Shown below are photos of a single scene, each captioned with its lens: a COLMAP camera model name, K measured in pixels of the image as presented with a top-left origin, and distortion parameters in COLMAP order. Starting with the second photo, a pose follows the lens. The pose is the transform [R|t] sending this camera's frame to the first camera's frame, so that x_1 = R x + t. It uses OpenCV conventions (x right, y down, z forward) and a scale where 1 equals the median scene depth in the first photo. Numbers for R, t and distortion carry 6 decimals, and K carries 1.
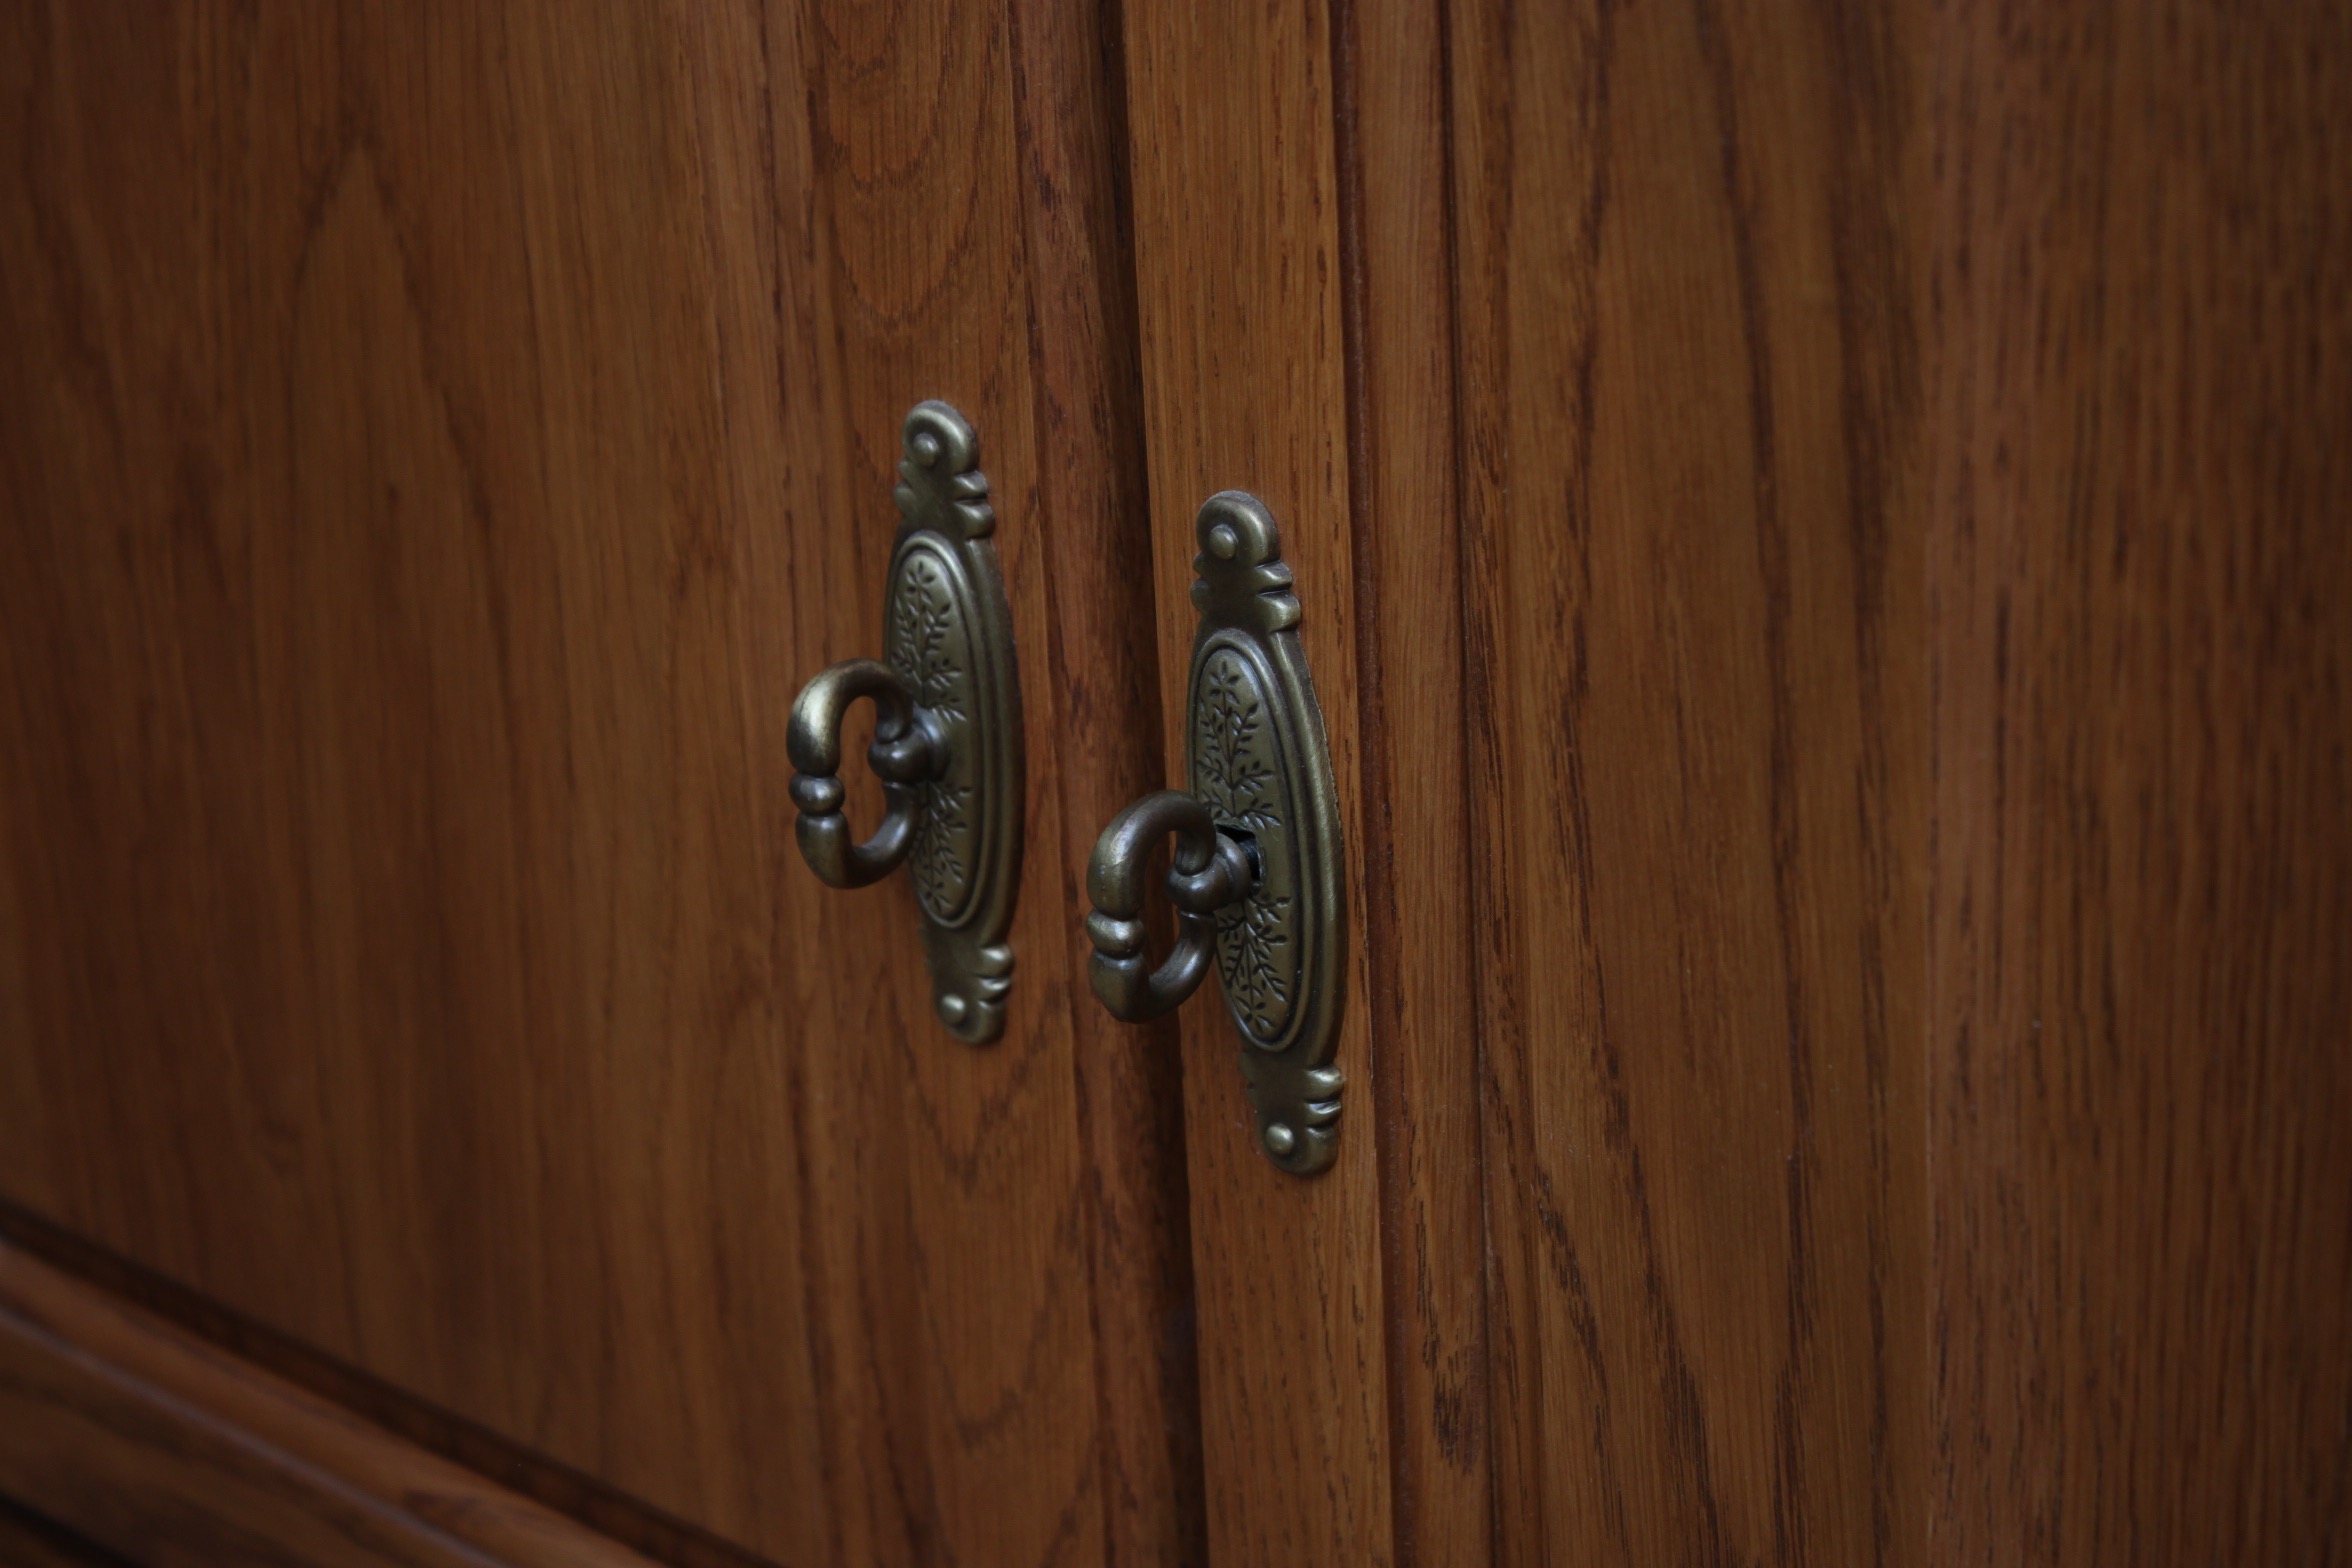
lens RADIAL K [[5600.6, 0, 1176.0], [0, 5600.6, 784.0], [0, 0, 1]] dist [0.050099, 0.107909]
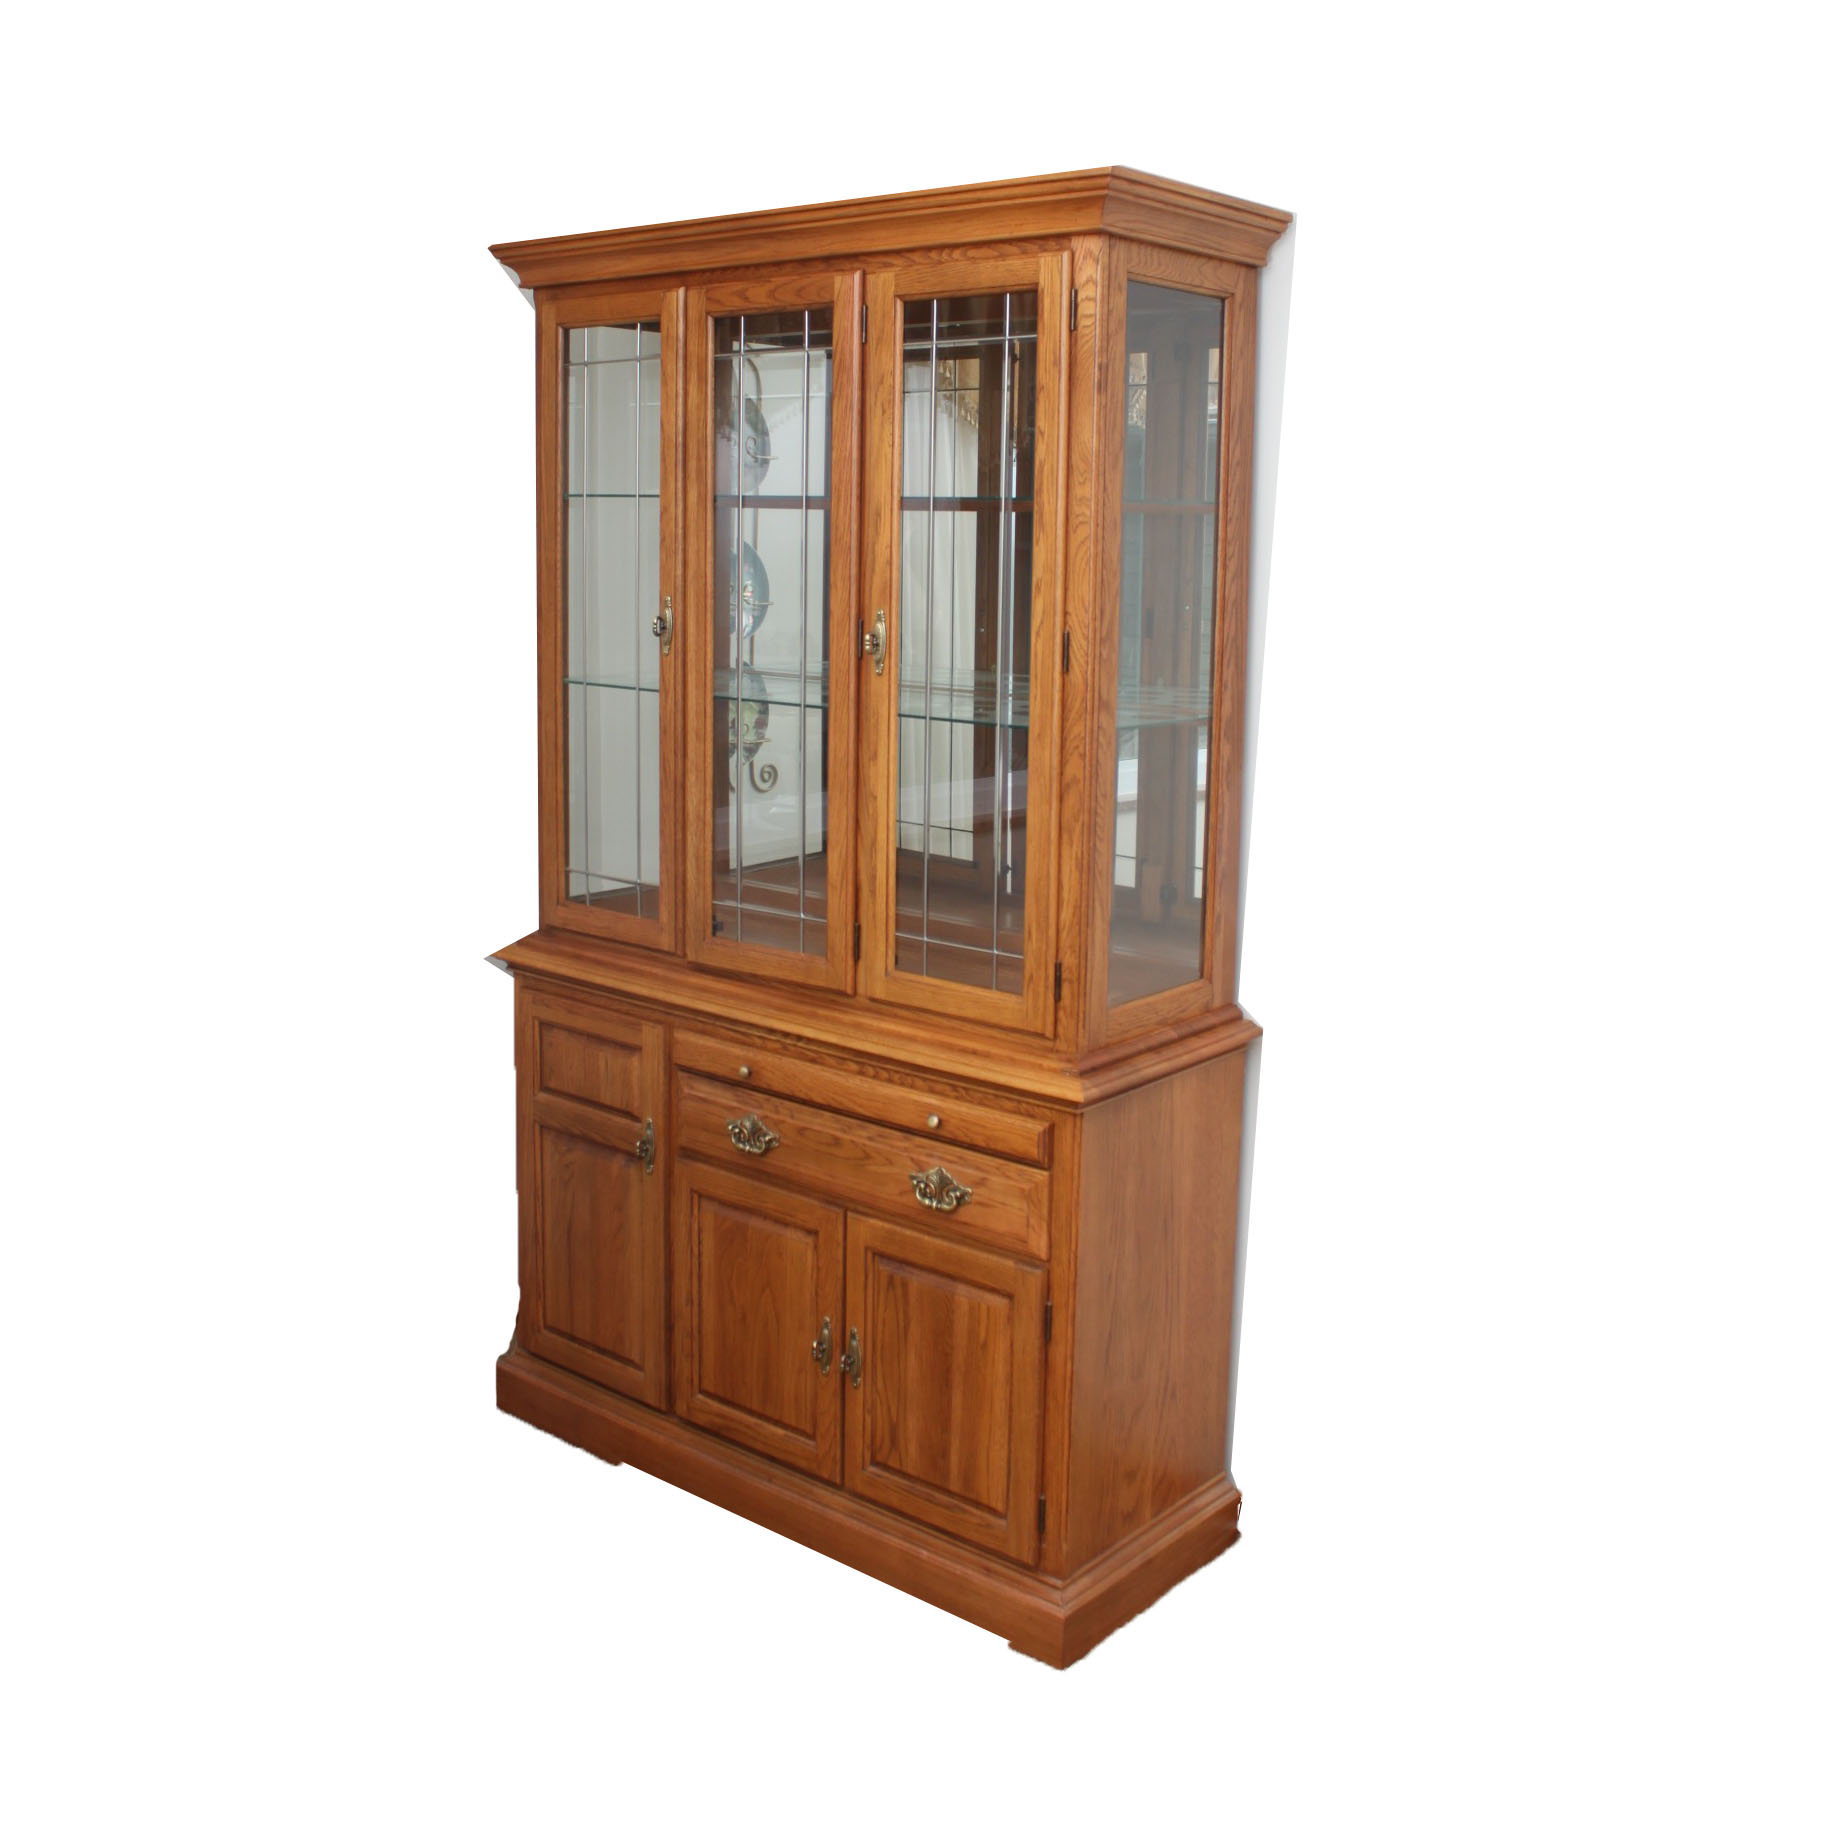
lens RADIAL K [[1977.7, 0, 920.6], [0, 1977.7, 773.8], [0, 0, 1]] dist [-0.139868, 0.000334]
pose [[0.994816, 0.058988, 0.082837, -0.250835], [-0.035091, 0.963664, -0.264804, -0.088504], [-0.095447, 0.260524, 0.960738, -3.154802]]
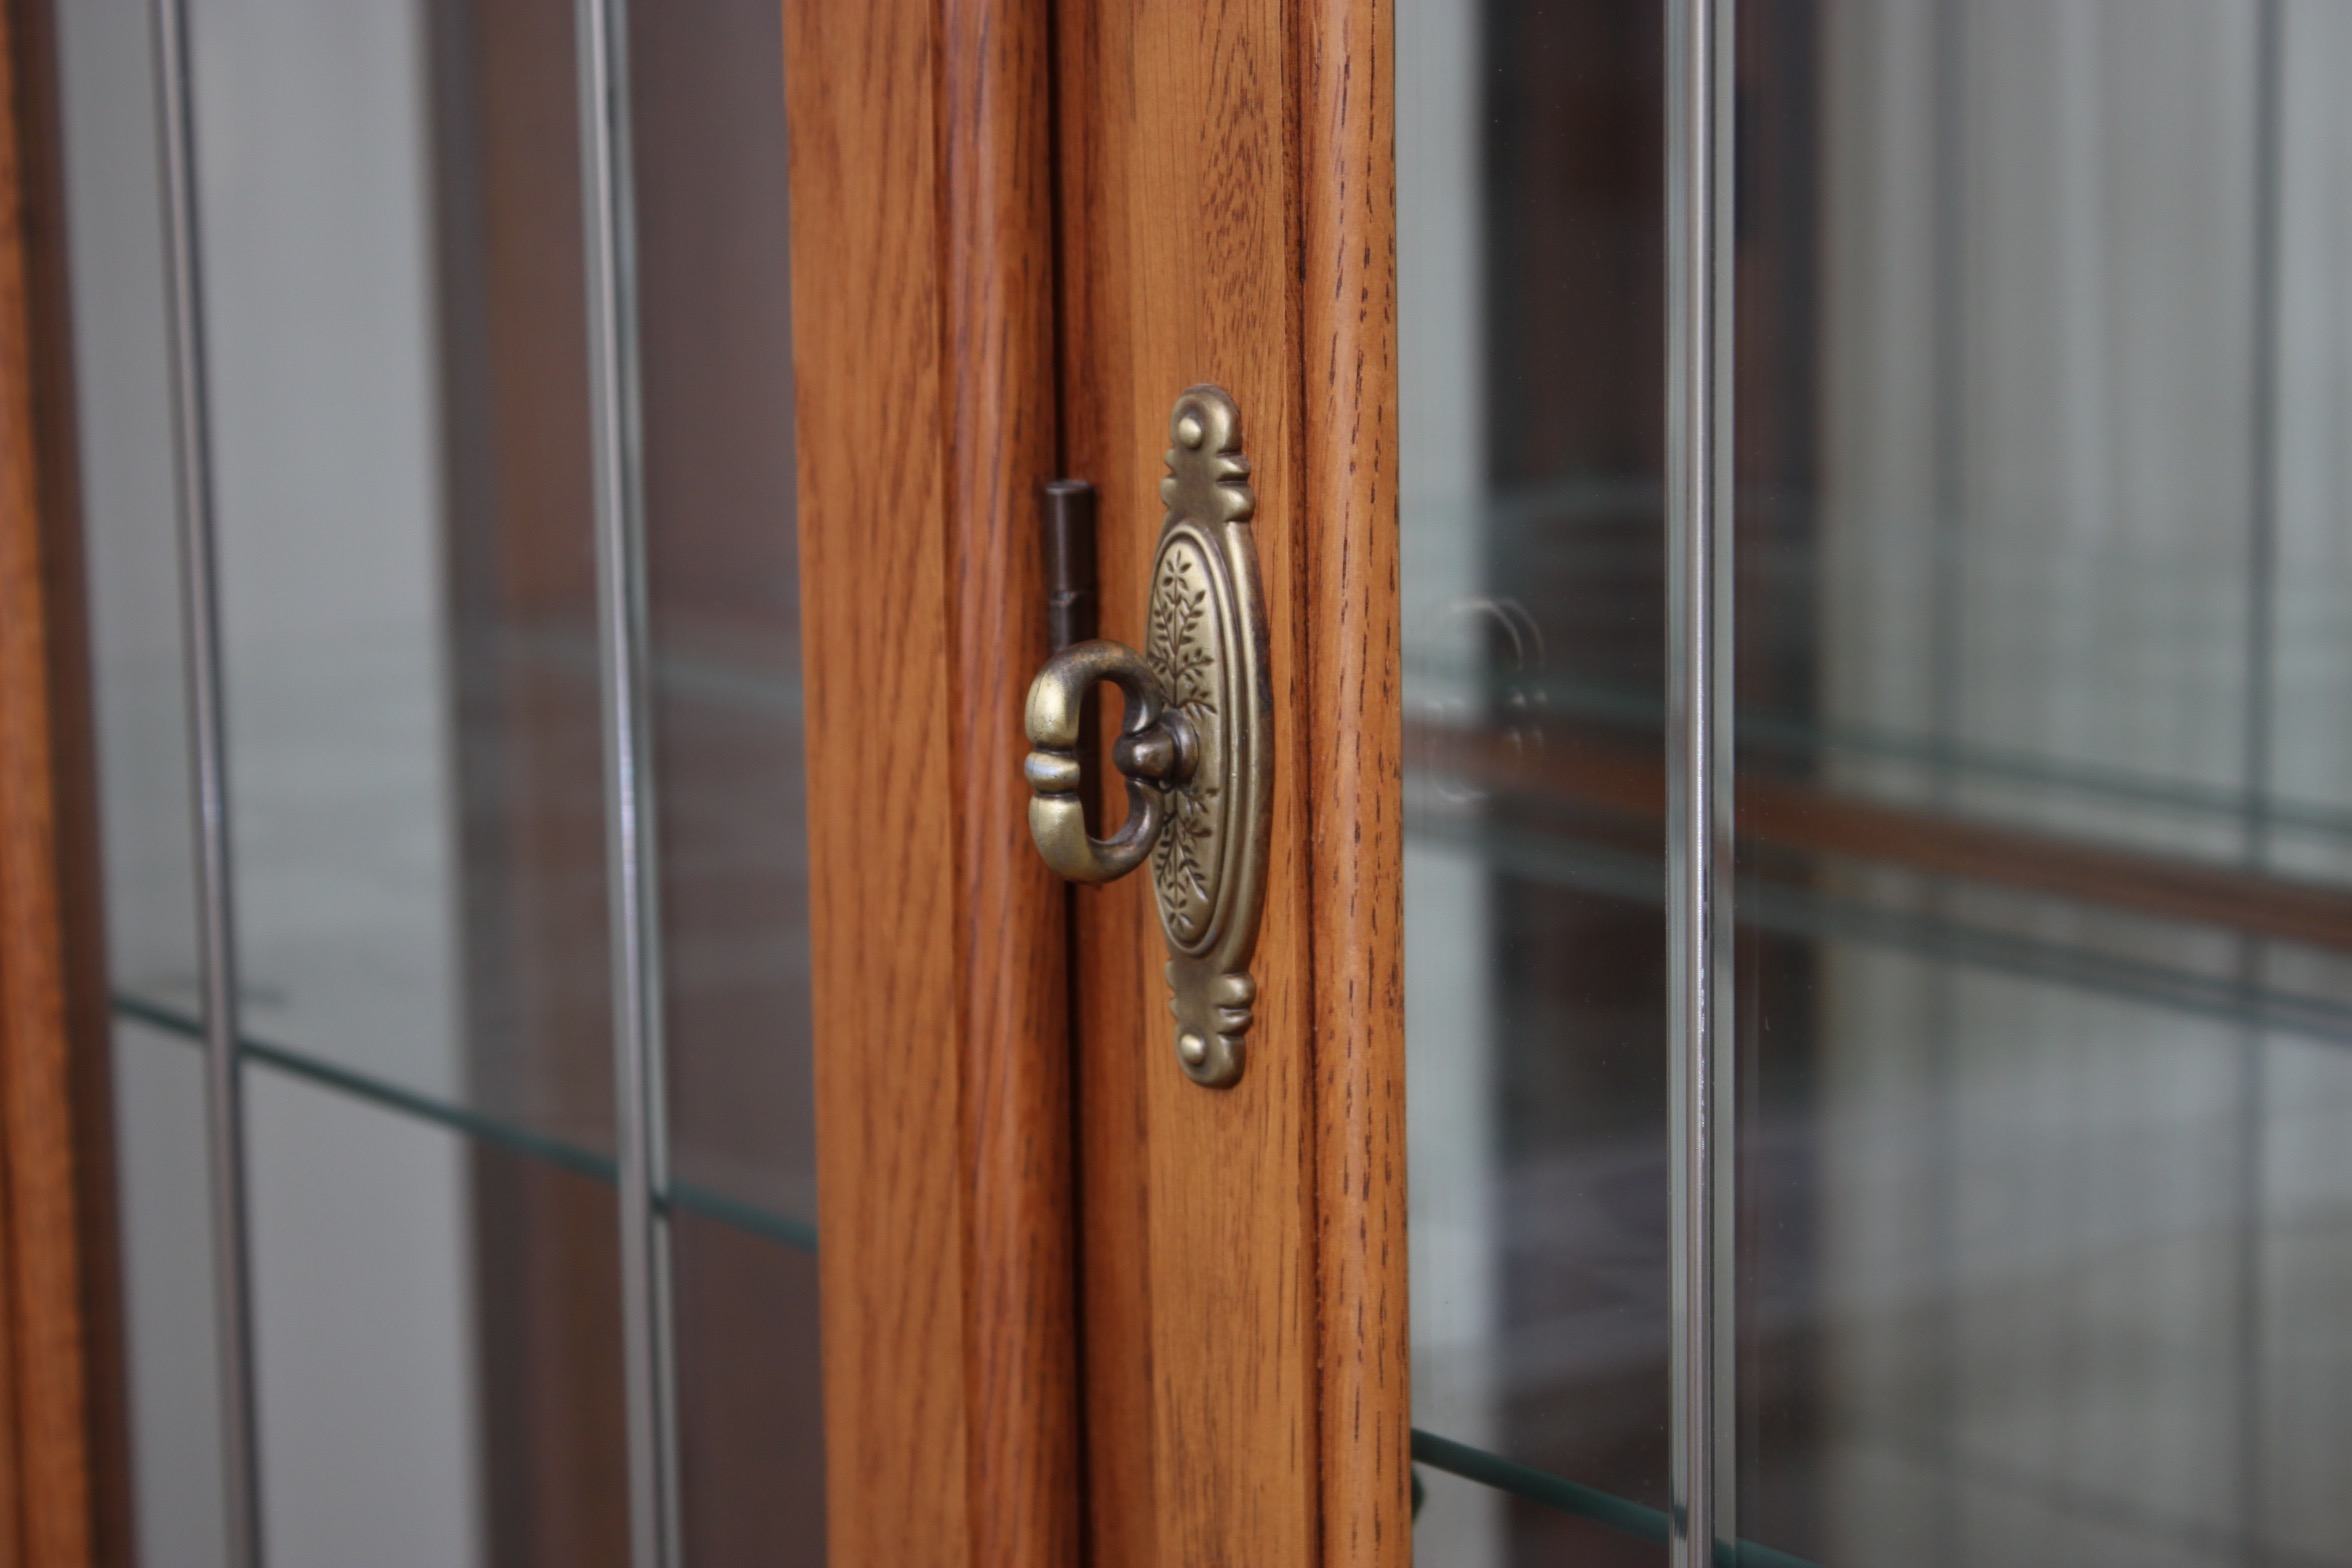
lens RADIAL K [[5600.6, 0, 1176.0], [0, 5600.6, 784.0], [0, 0, 1]] dist [0.050099, 0.107909]
pose [[0.989685, 0.059689, -0.130236, 0.101322], [-0.085336, 0.975815, -0.201255, -1.140373], [0.115073, 0.210293, 0.970842, -0.500286]]
